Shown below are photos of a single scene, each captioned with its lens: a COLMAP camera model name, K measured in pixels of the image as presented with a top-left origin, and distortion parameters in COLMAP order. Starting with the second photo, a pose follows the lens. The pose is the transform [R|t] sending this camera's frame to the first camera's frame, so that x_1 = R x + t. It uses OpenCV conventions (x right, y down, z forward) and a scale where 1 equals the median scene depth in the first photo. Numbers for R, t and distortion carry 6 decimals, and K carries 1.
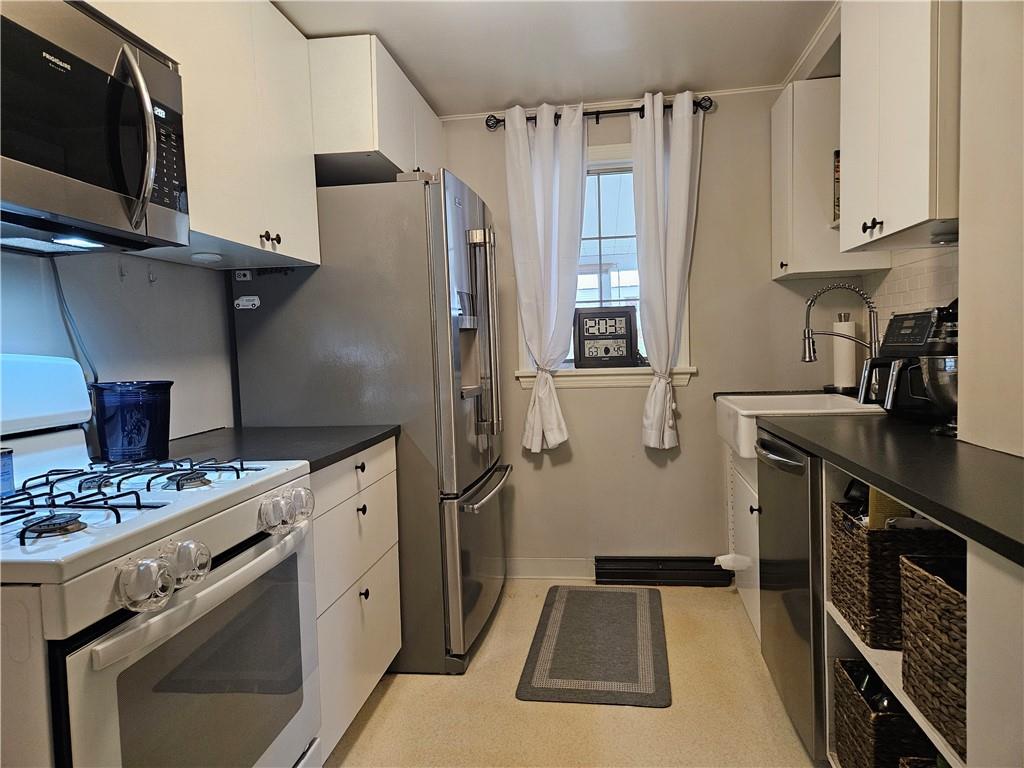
lens RADIAL K [[686.6, 0, 515.5], [0, 686.6, 388.0], [0, 0, 1]] dist [0.064969, -0.055711]
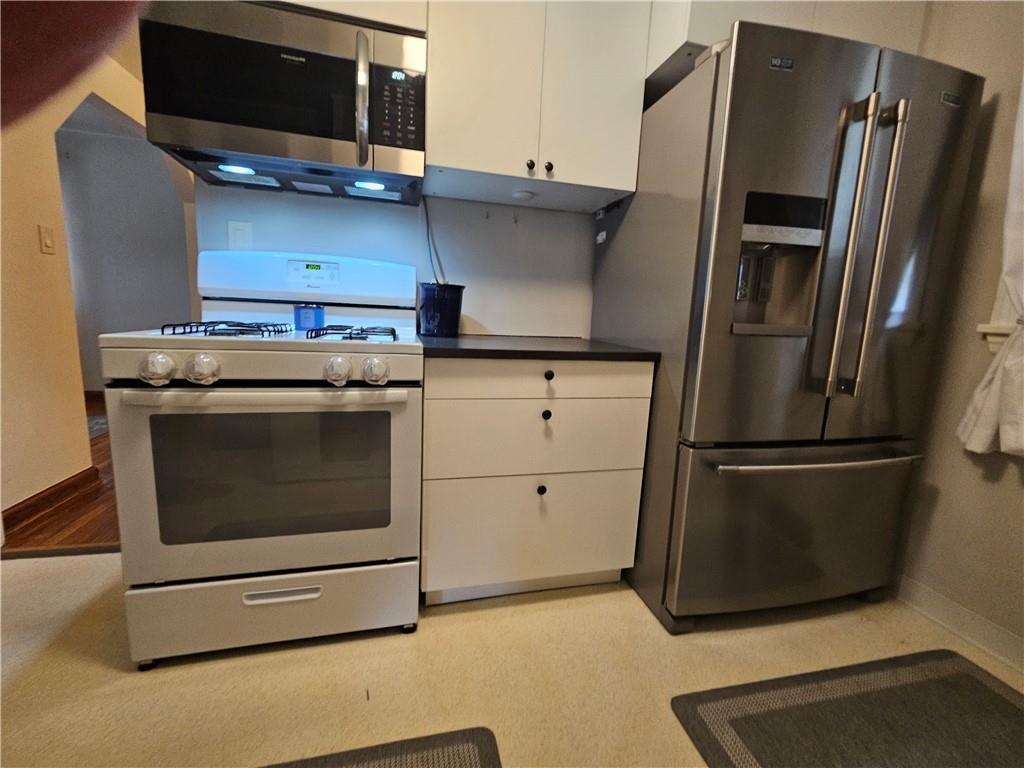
lens RADIAL K [[421.3, 0, 508.7], [0, 421.3, 381.2], [0, 0, 1]] dist [-0.000811, -0.000378]
pose [[0.363974, 0.204825, -0.908609, 0.293294], [-0.119056, 0.977749, 0.172719, 0.016873], [0.923769, 0.045310, 0.380261, 0.596756]]
